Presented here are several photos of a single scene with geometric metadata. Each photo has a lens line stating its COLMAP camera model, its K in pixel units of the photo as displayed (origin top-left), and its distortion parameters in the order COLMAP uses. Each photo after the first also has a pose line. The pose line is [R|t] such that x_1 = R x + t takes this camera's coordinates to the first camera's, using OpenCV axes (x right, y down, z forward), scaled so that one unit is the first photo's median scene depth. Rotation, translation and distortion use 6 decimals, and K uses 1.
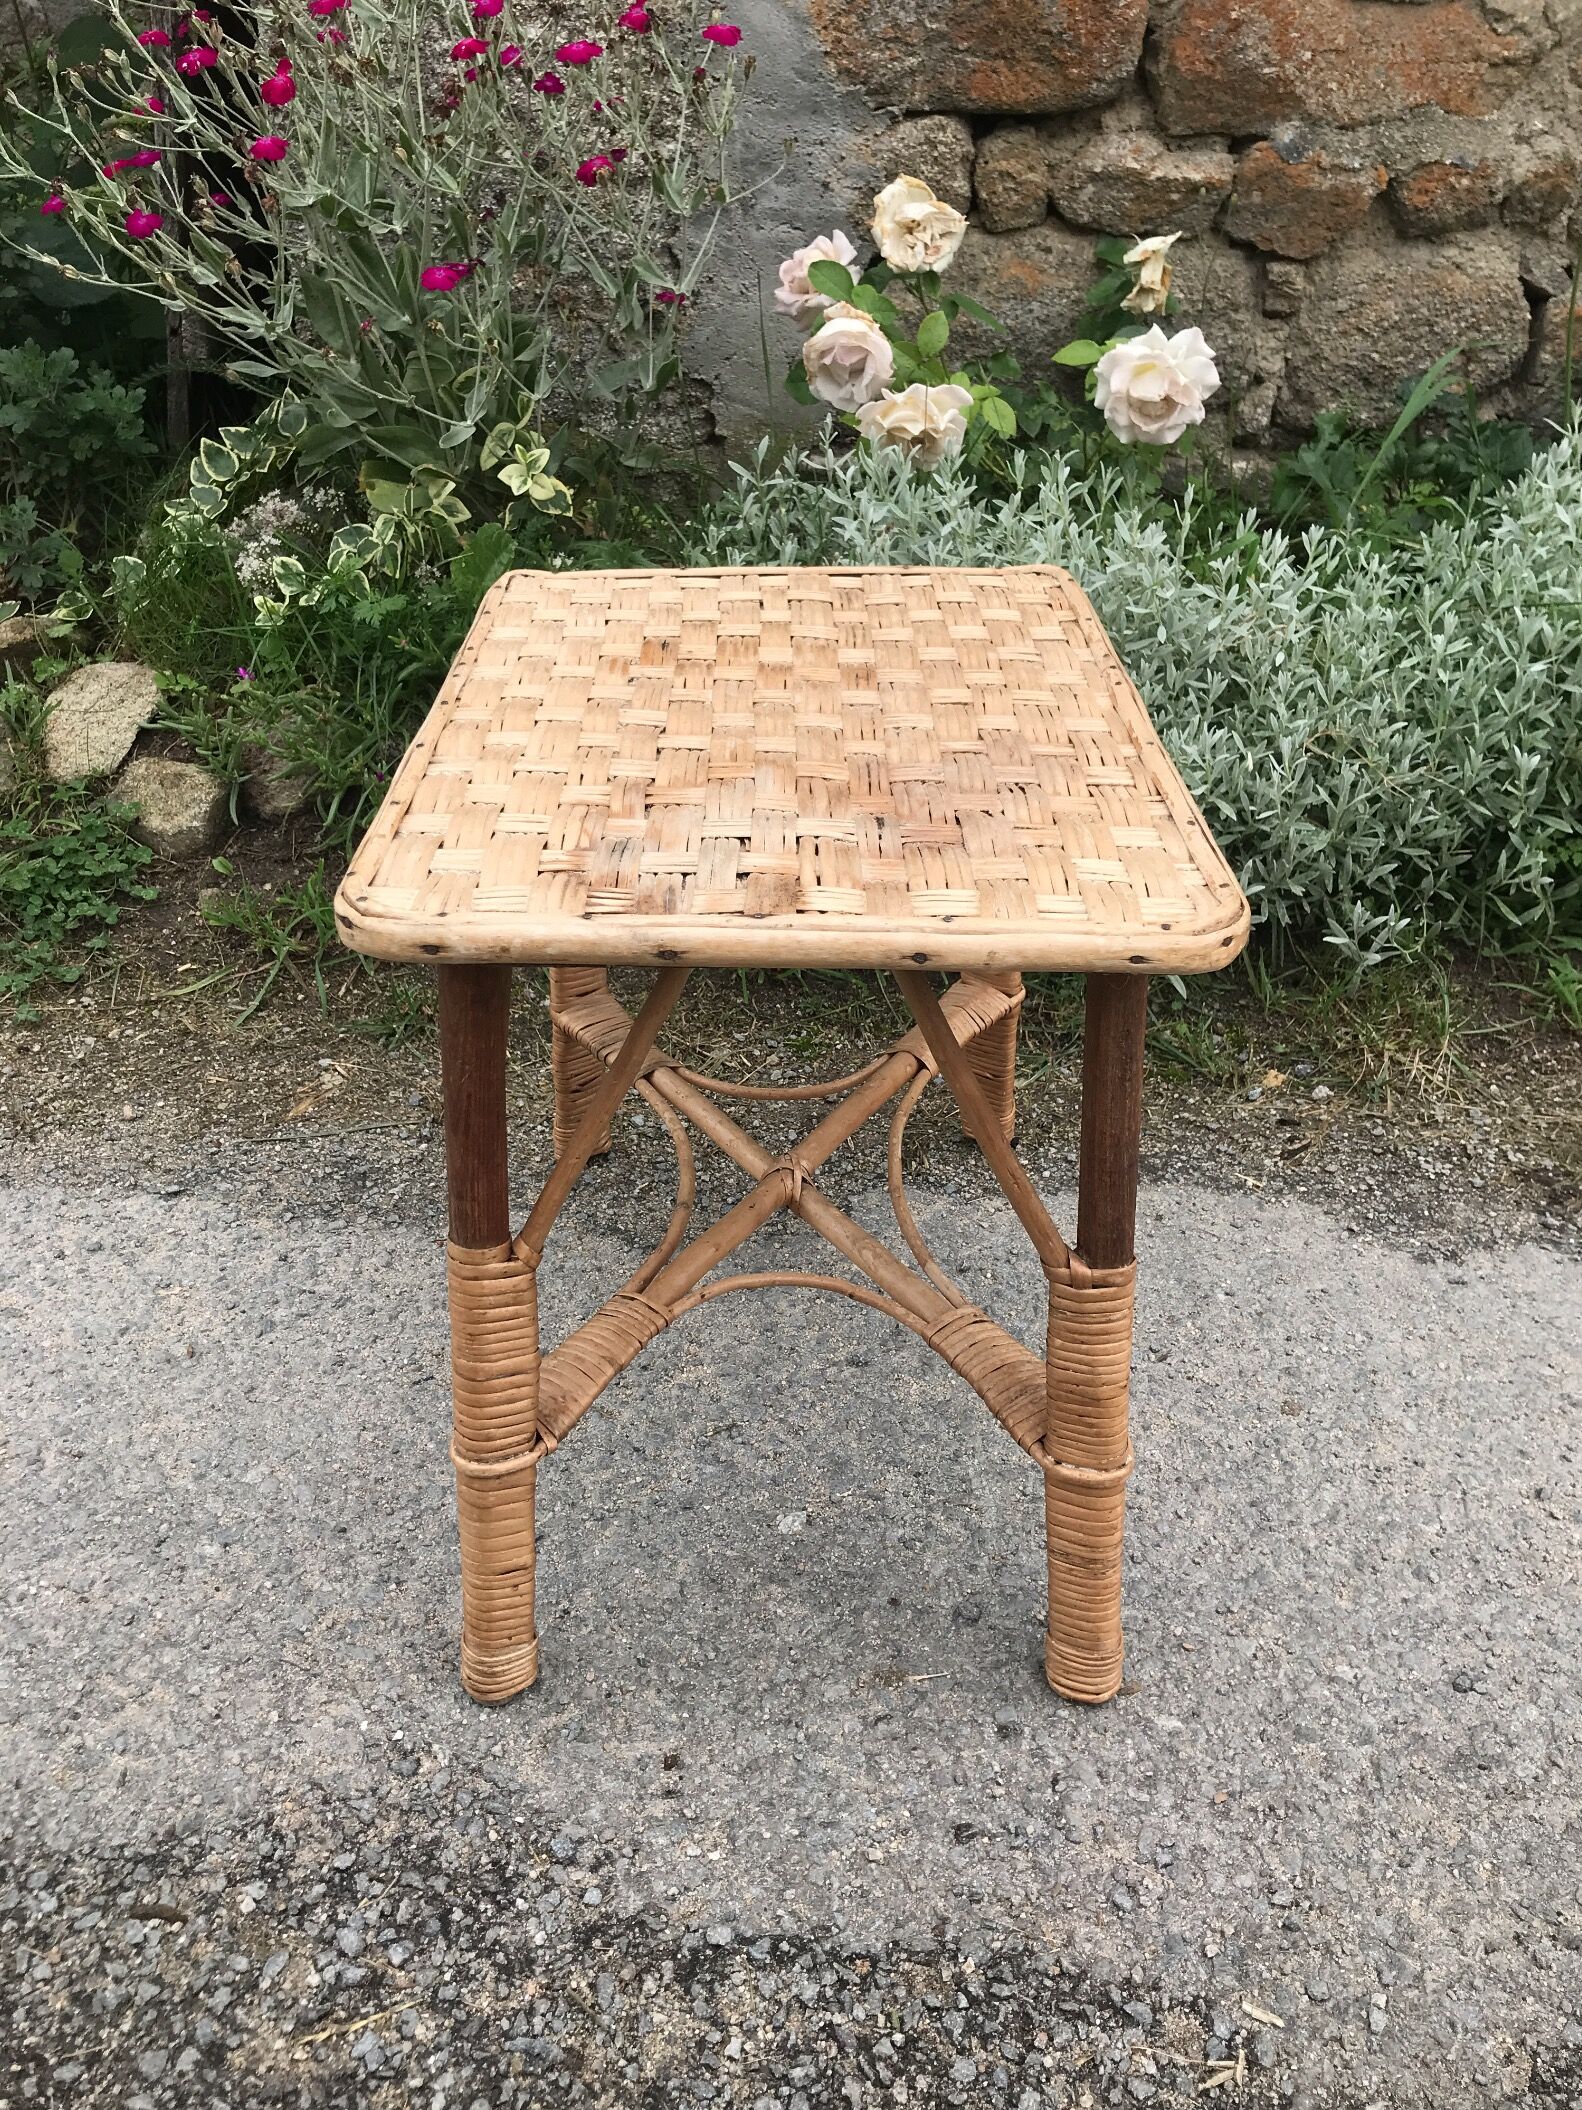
lens RADIAL K [[1767.4, 0, 783.4], [0, 1767.4, 1026.3], [0, 0, 1]] dist [0.010816, 0.003587]
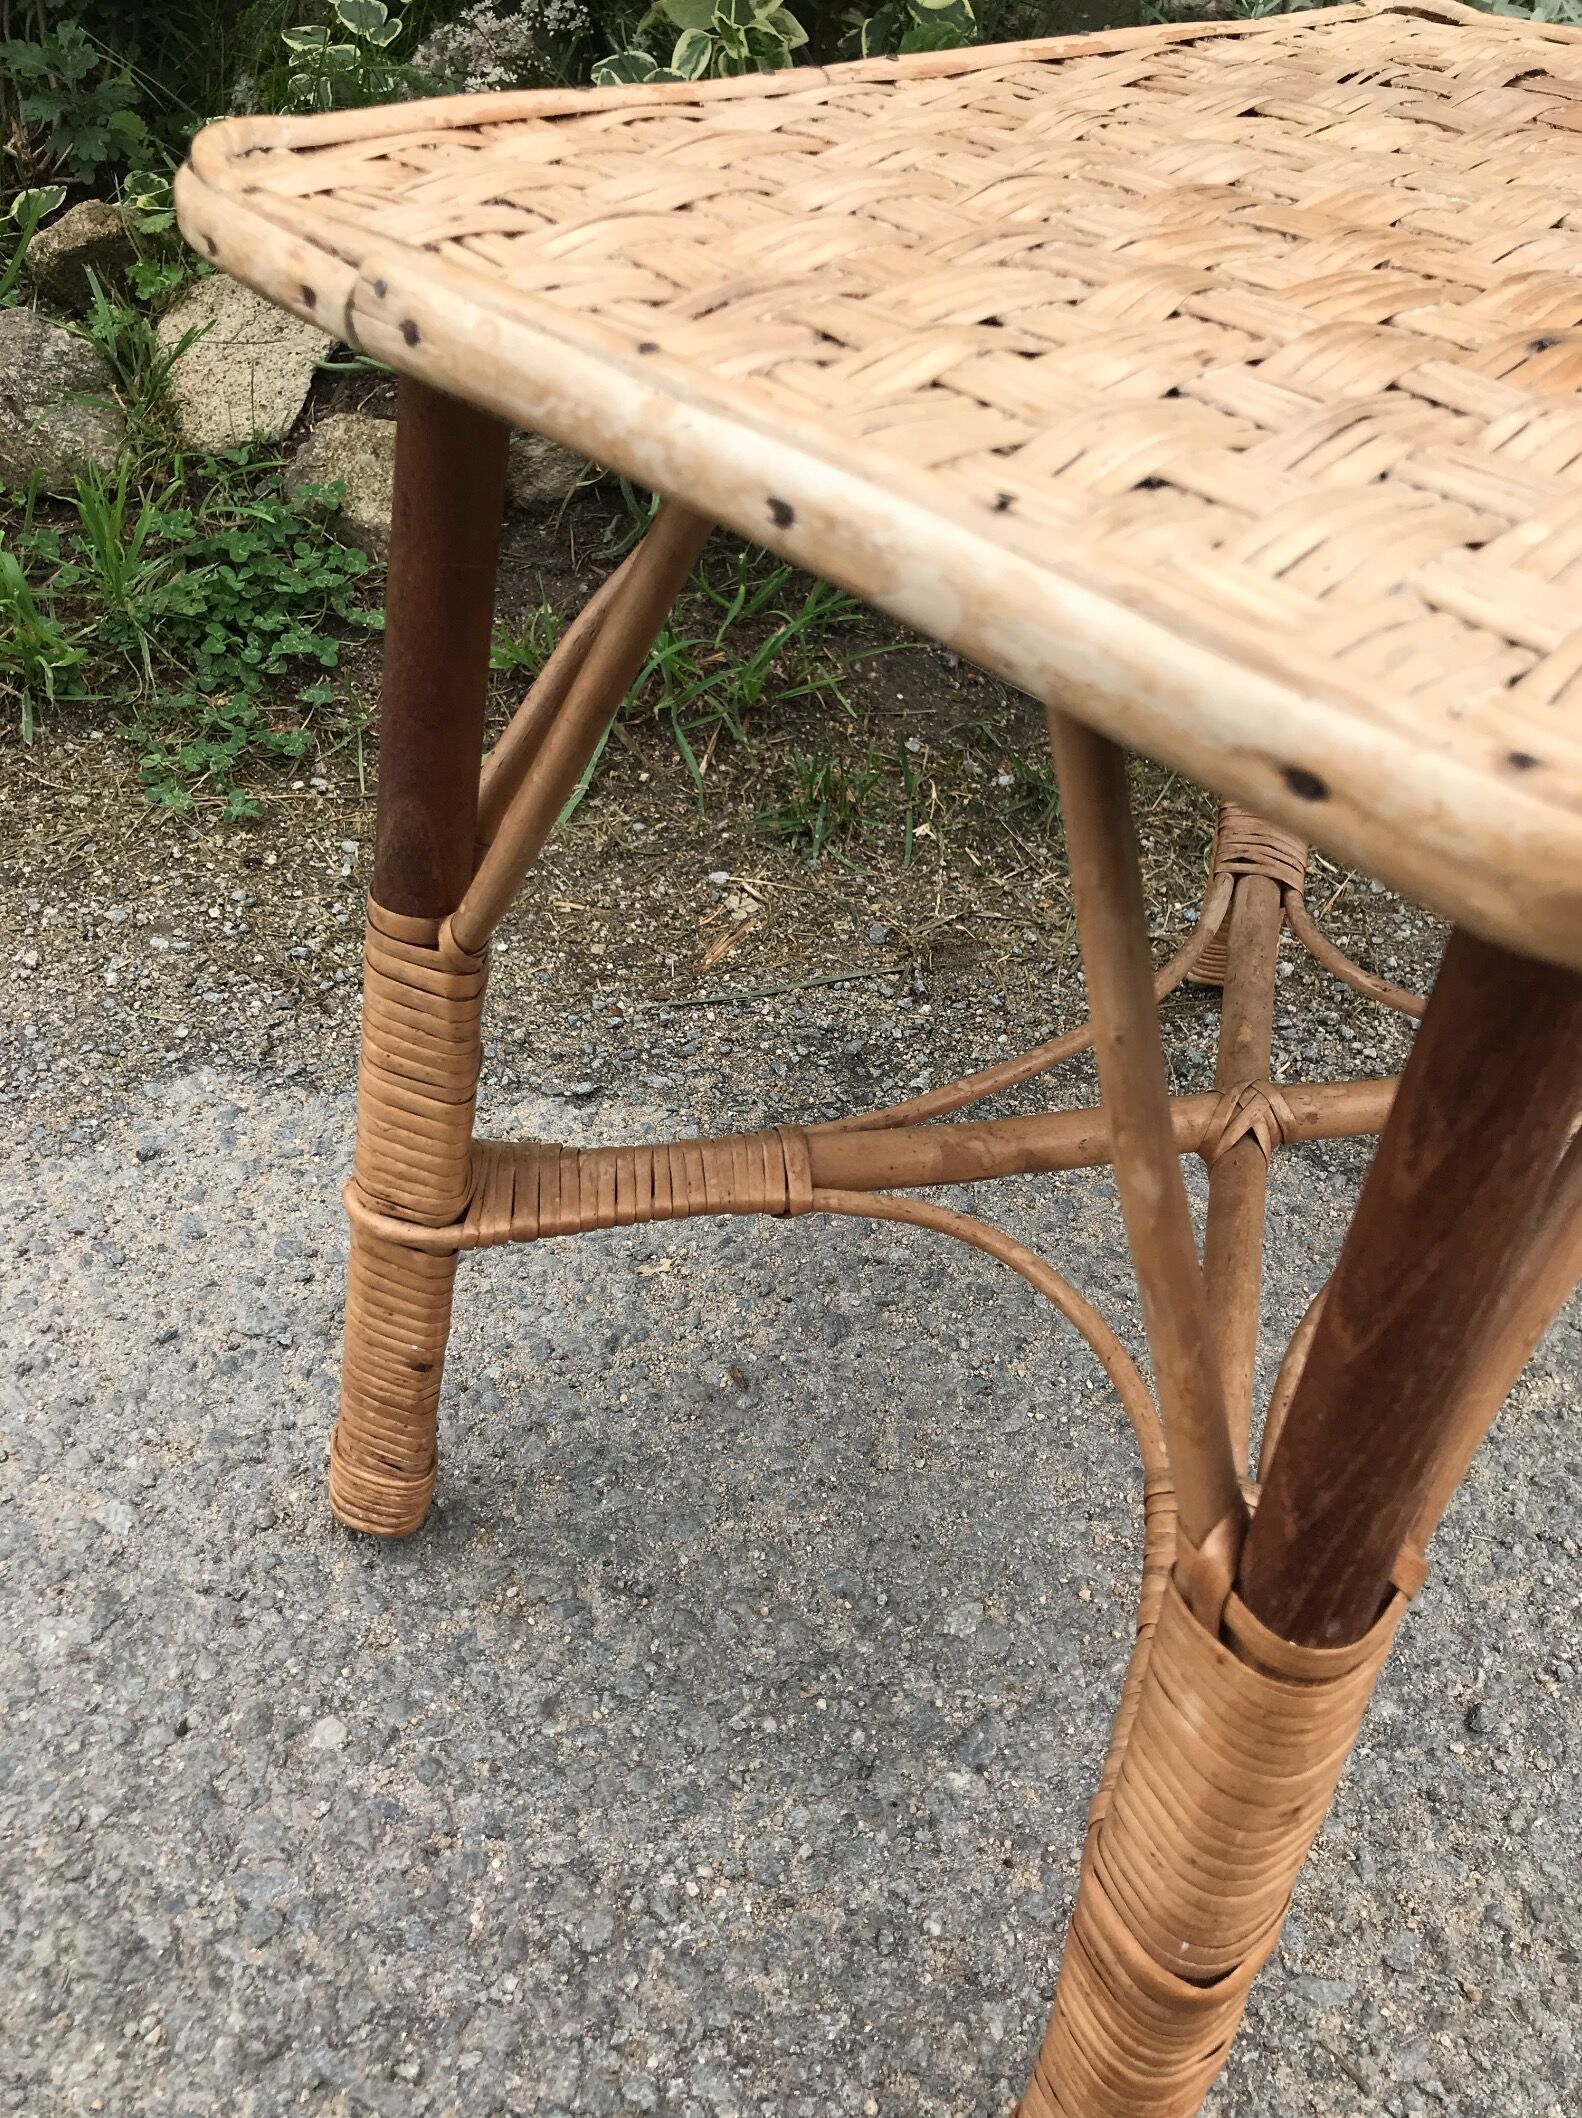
lens RADIAL K [[1774.1, 0, 791.9], [0, 1774.1, 1047.3], [0, 0, 1]] dist [0.010816, 0.003587]
pose [[0.996432, -0.024701, 0.080704, -0.403698], [0.011402, 0.986846, 0.161260, -0.033523], [-0.083626, -0.159764, 0.983607, 0.454135]]
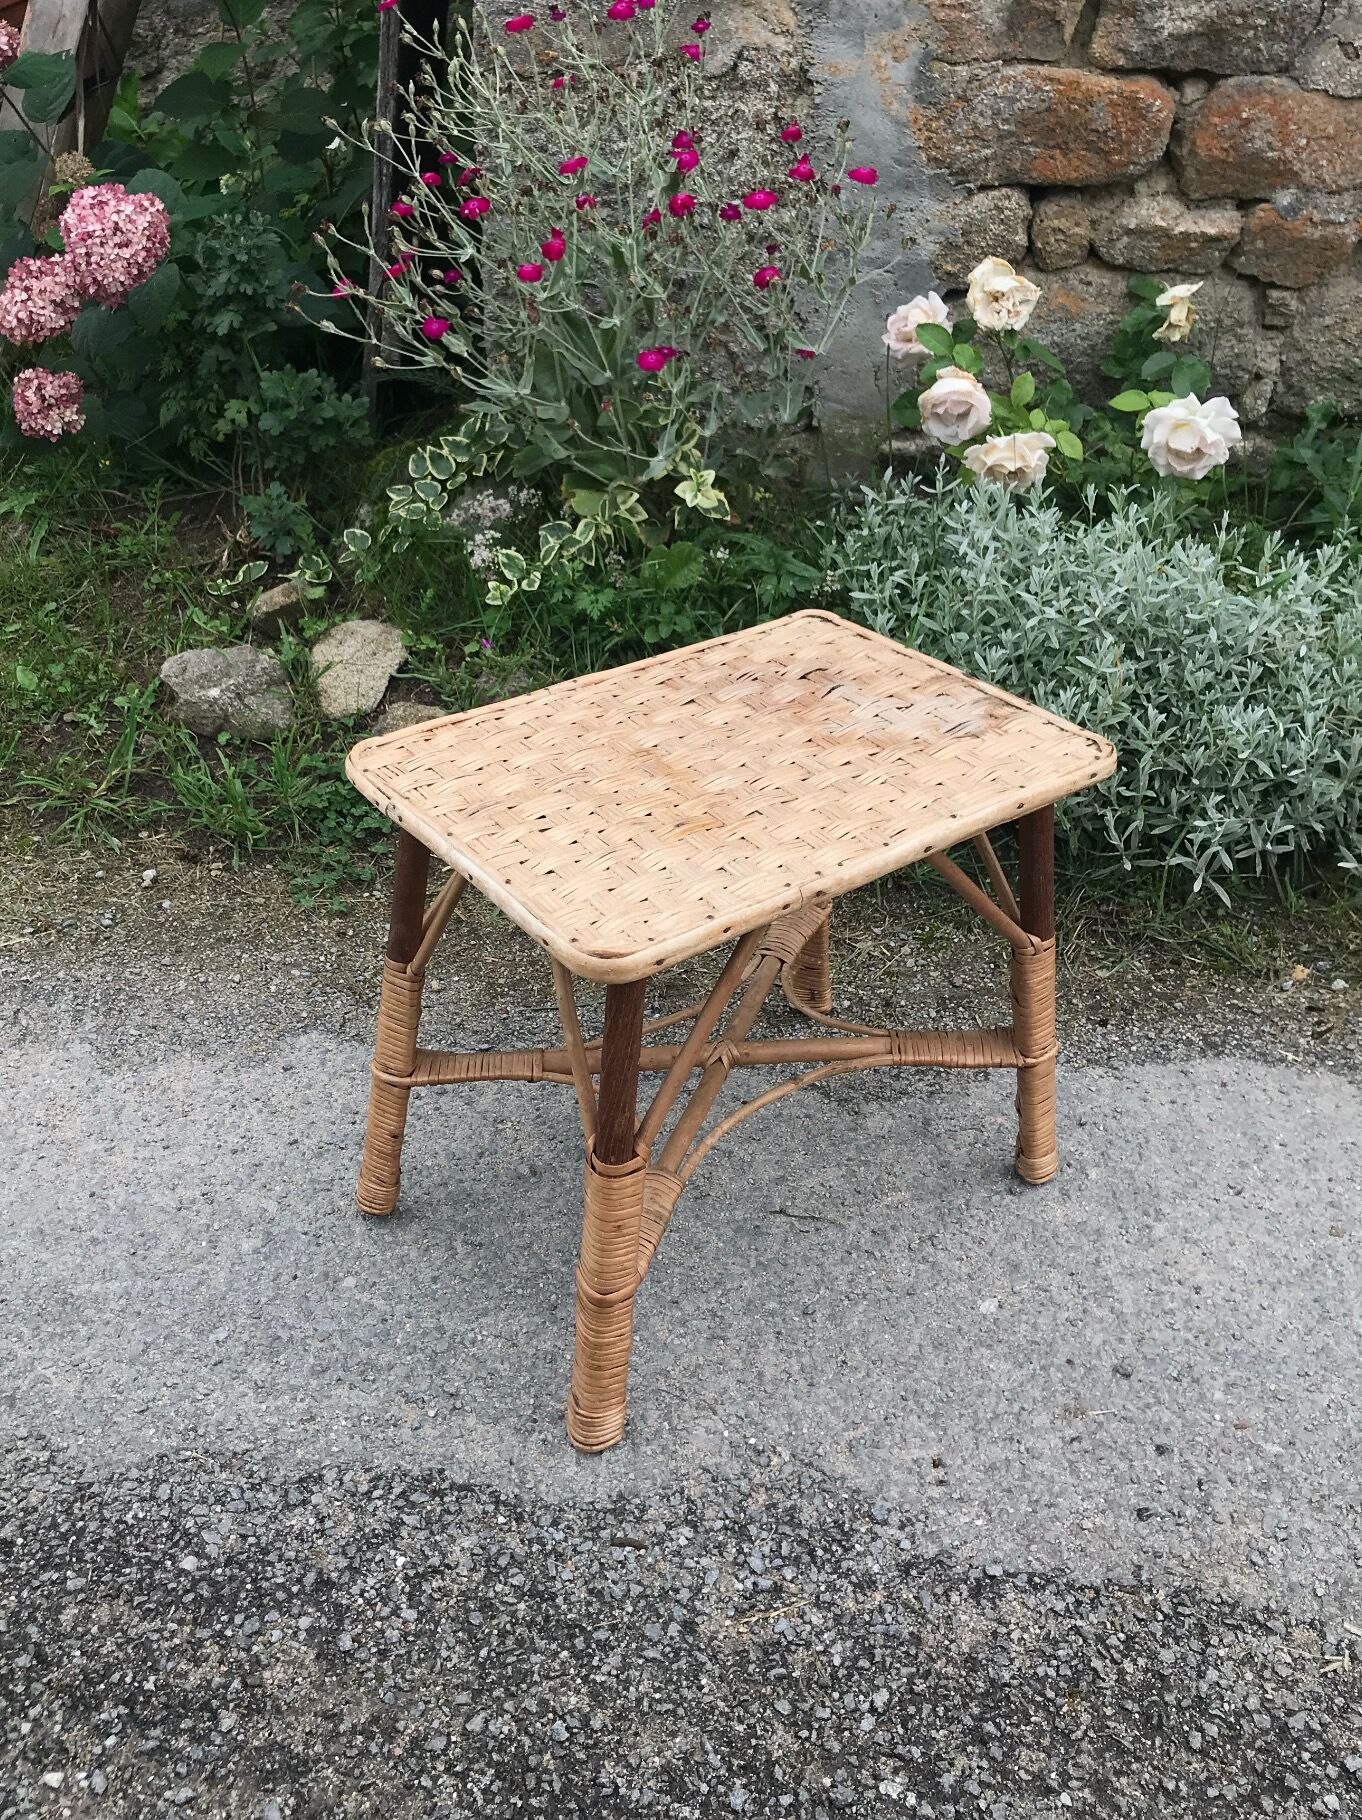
lens RADIAL K [[1756.5, 0, 589.2], [0, 1756.5, 742.6], [0, 0, 1]] dist [0.011827, 0.000000]
pose [[0.998061, 0.006088, -0.061940, -0.228483], [-0.008732, 0.999059, -0.042493, -0.109921], [0.061623, 0.042952, 0.997175, -0.453690]]
